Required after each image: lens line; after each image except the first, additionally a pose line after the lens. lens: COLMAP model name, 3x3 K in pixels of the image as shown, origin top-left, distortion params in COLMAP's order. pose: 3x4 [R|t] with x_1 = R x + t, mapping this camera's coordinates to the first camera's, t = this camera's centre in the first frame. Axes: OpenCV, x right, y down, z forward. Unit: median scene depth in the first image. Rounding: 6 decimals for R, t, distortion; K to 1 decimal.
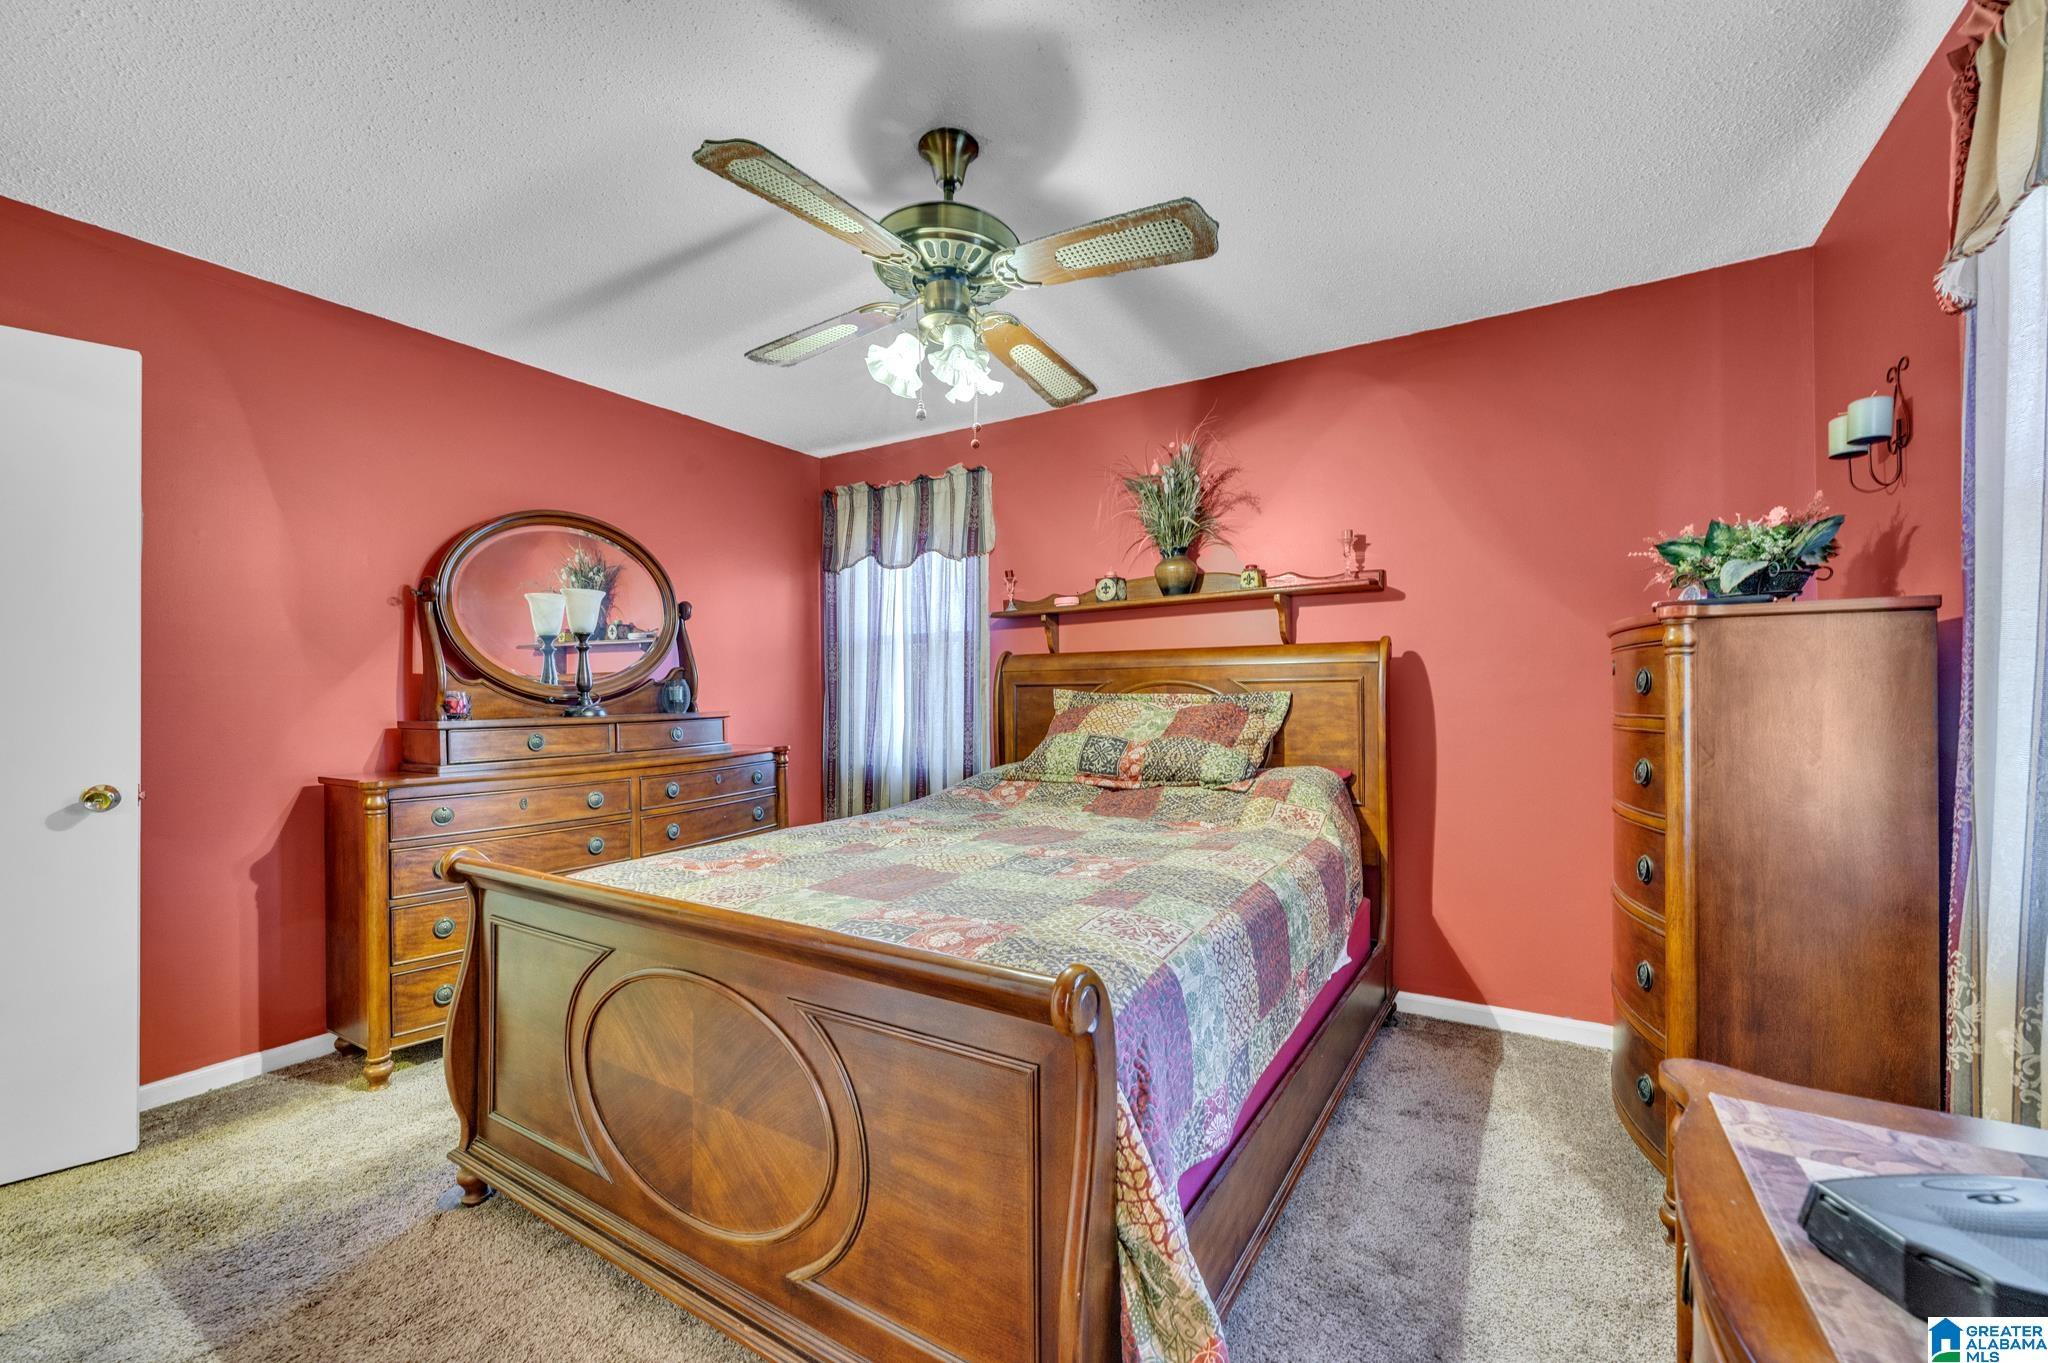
lens RADIAL K [[820.7, 0, 1011.9], [0, 820.7, 692.4], [0, 0, 1]] dist [-0.000489, -0.000513]
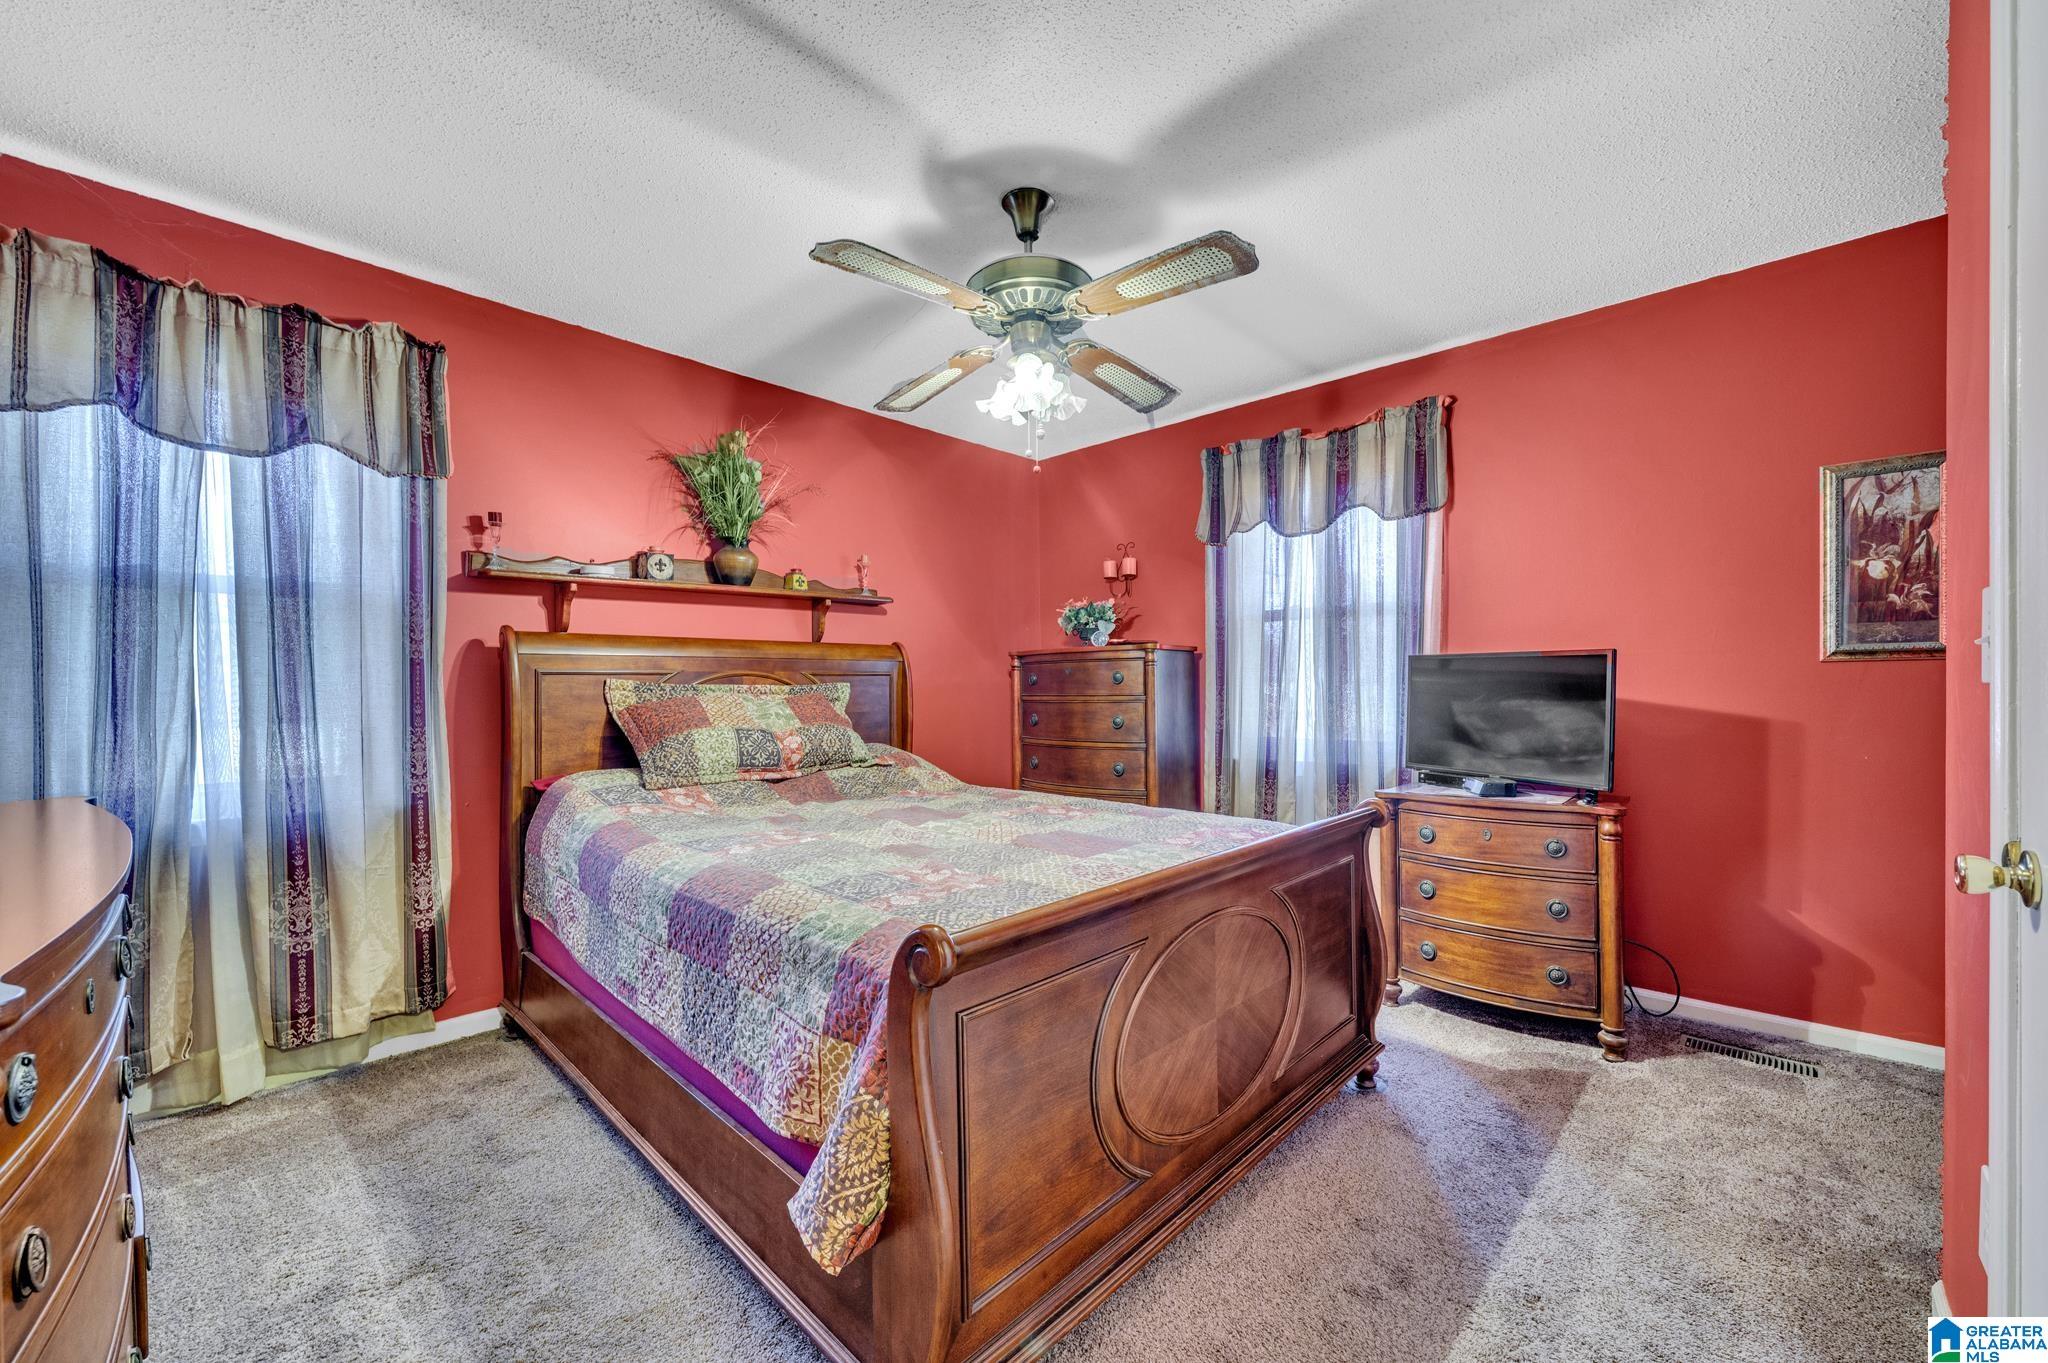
lens RADIAL K [[820.7, 0, 1007.7], [0, 820.7, 689.9], [0, 0, 1]] dist [-0.000489, -0.000513]
pose [[0.200928, -0.000315, 0.979606, -0.686863], [-0.000791, 1.000000, 0.000484, 0.006849], [-0.979606, -0.000872, 0.200927, 0.460839]]
